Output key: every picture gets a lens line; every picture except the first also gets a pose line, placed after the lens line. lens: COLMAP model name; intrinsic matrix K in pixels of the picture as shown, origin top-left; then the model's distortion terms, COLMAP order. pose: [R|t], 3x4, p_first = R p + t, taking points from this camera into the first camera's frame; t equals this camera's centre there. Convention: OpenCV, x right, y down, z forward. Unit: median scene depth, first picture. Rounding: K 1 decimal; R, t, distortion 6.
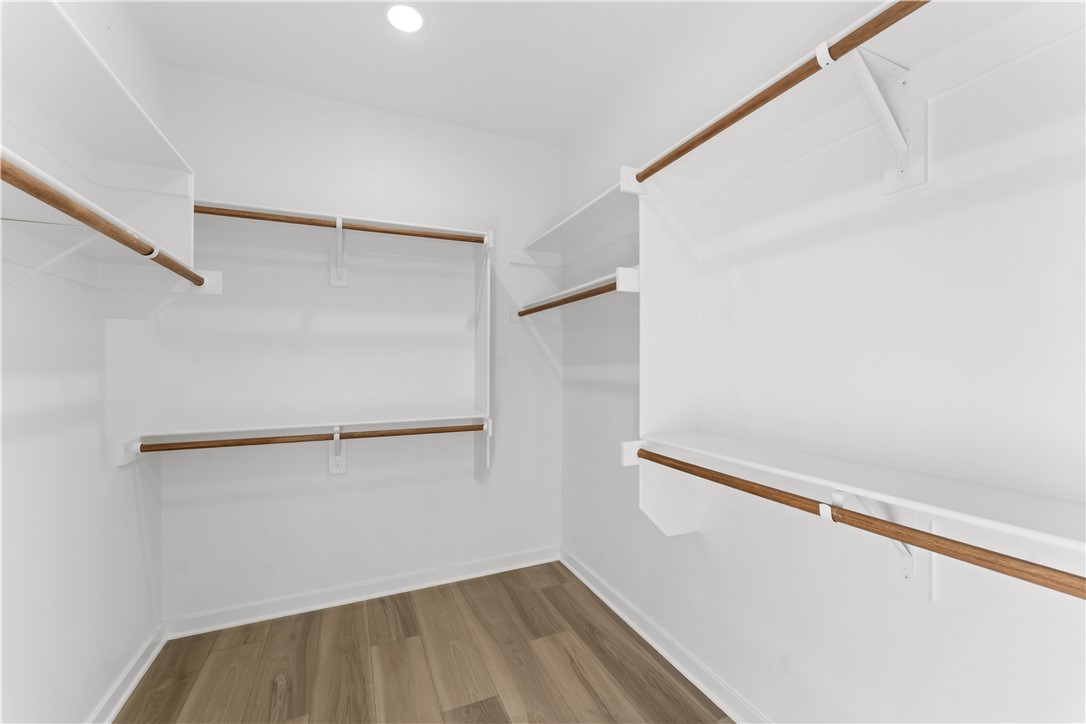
lens RADIAL K [[442.1, 0, 543.7], [0, 442.1, 364.3], [0, 0, 1]] dist [-0.000934, -0.000767]
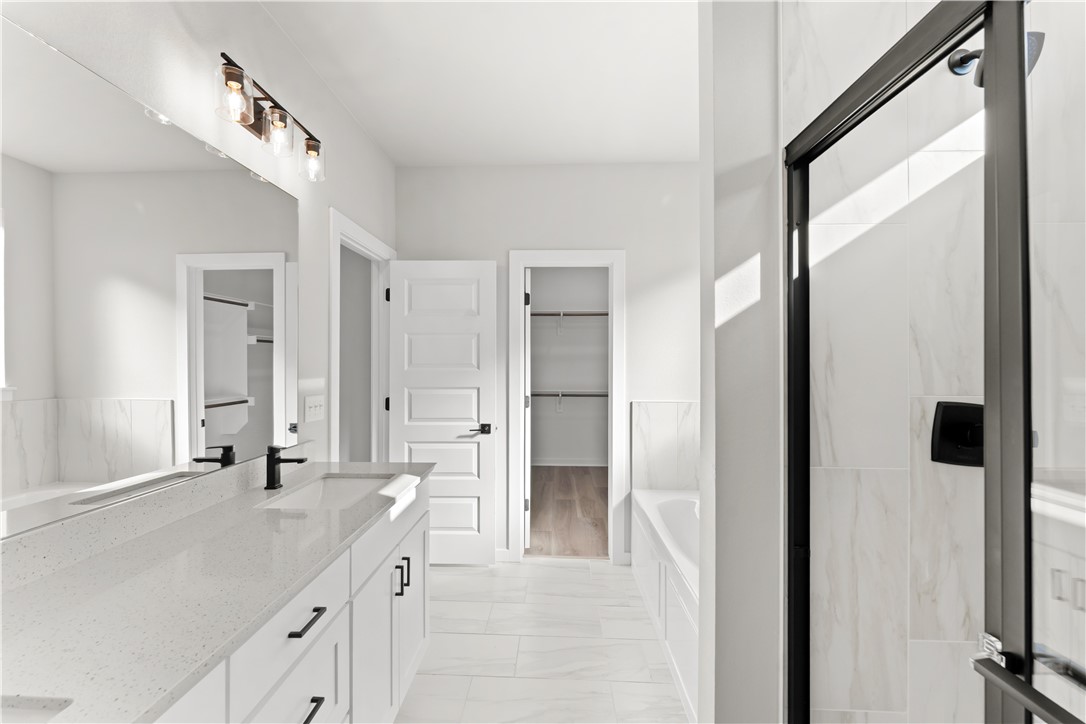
lens RADIAL K [[442.1, 0, 542.2], [0, 442.1, 363.0], [0, 0, 1]] dist [-0.000934, -0.000767]
pose [[0.905115, 0.005521, -0.425132, 0.538030], [-0.005778, 0.999983, 0.000686, -0.029024], [0.425128, 0.001836, 0.905131, -1.394343]]
